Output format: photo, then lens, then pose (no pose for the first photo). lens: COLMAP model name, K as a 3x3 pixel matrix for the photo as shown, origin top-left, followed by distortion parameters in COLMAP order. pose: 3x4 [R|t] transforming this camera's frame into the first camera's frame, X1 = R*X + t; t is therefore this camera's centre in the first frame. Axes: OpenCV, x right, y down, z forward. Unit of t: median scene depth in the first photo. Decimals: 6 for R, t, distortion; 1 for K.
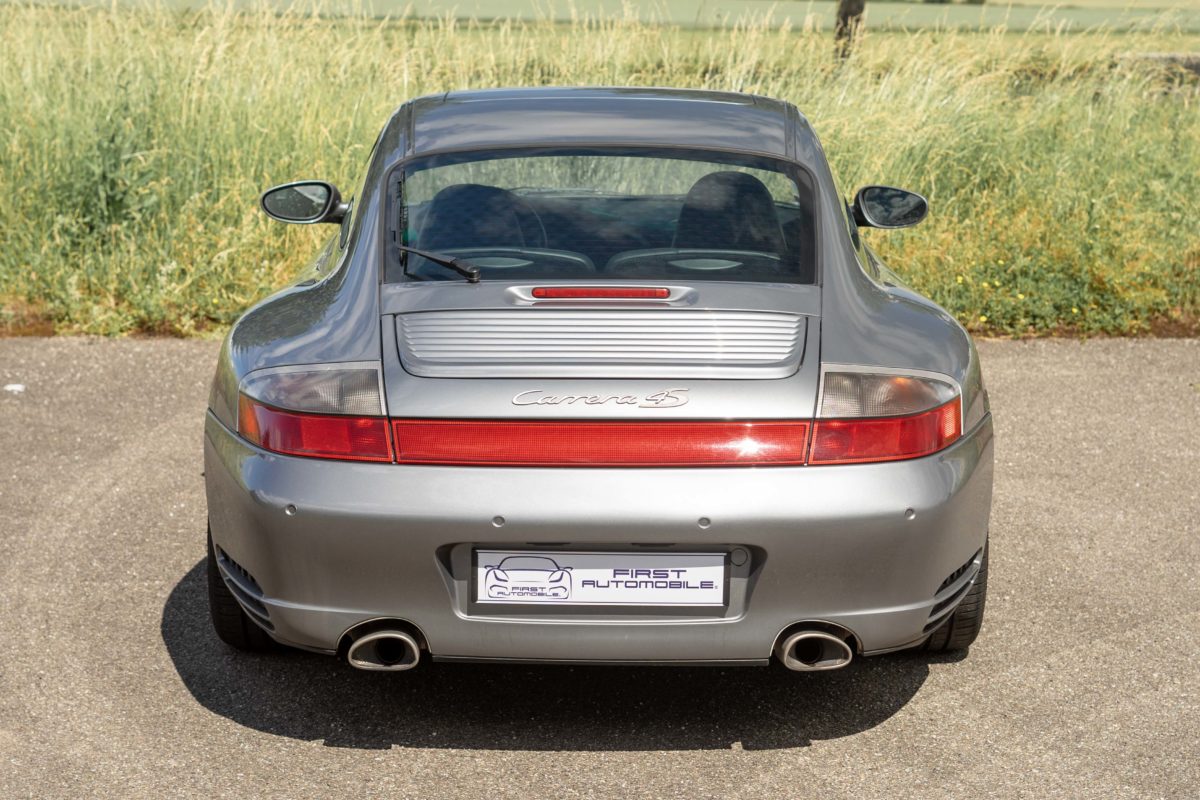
lens RADIAL K [[2624.3, 0, 654.5], [0, 2624.3, 401.3], [0, 0, 1]] dist [0.010648, 0.069298]
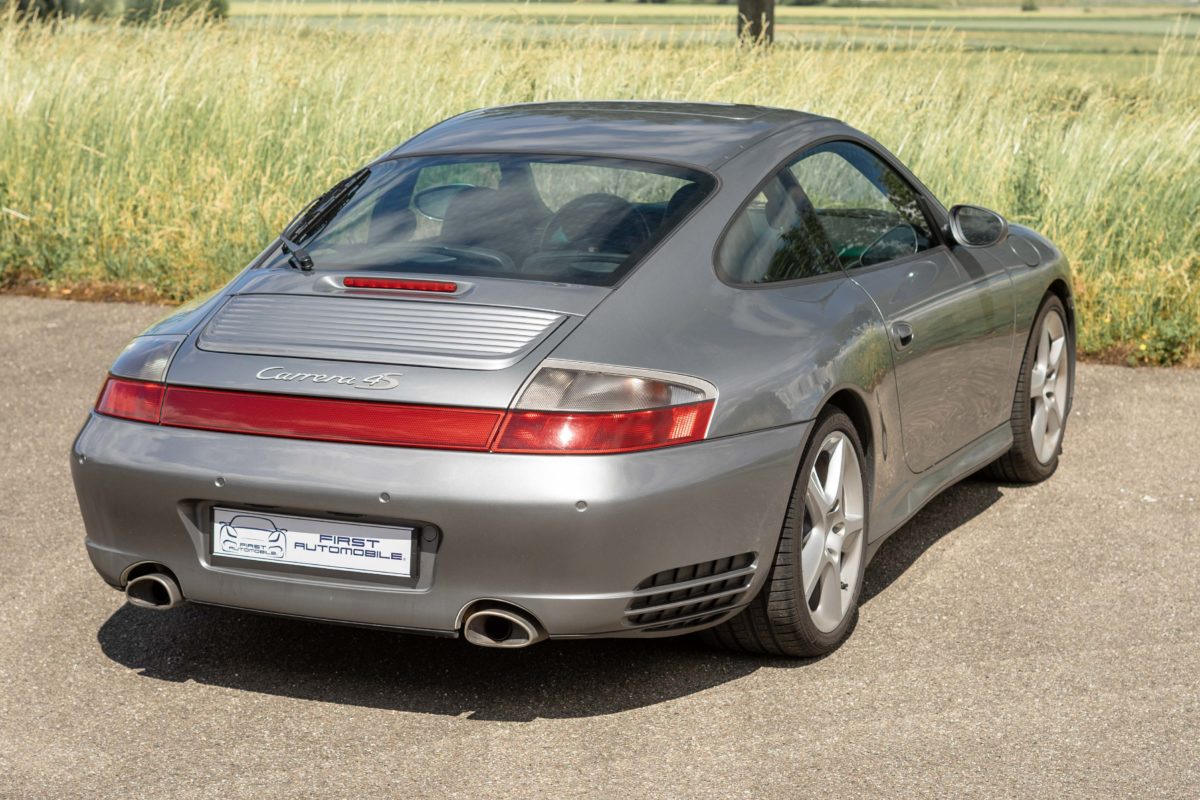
lens RADIAL K [[2624.3, 0, 654.5], [0, 2624.3, 401.3], [0, 0, 1]] dist [0.010648, 0.069298]
pose [[0.916282, 0.061918, -0.395718, 0.530921], [-0.066739, 0.997769, 0.001587, -0.002162], [0.394933, 0.024956, 0.918371, 0.051467]]
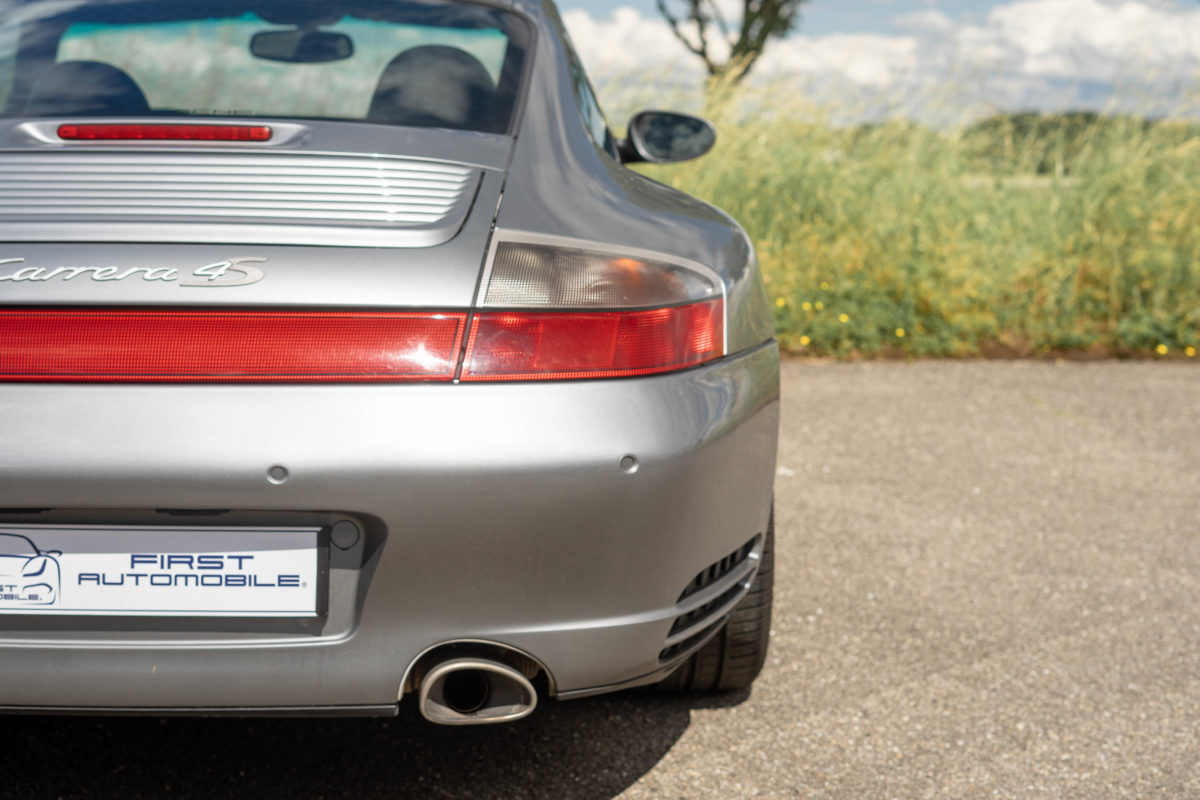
lens RADIAL K [[2113.2, 0, 598.7], [0, 2113.2, 332.3], [0, 0, 1]] dist [0.000691, 0.007309]
pose [[0.999870, 0.000505, 0.016097, 0.081827], [0.000686, 0.997266, -0.073894, 0.048393], [-0.016090, 0.073895, 0.997136, 0.505931]]
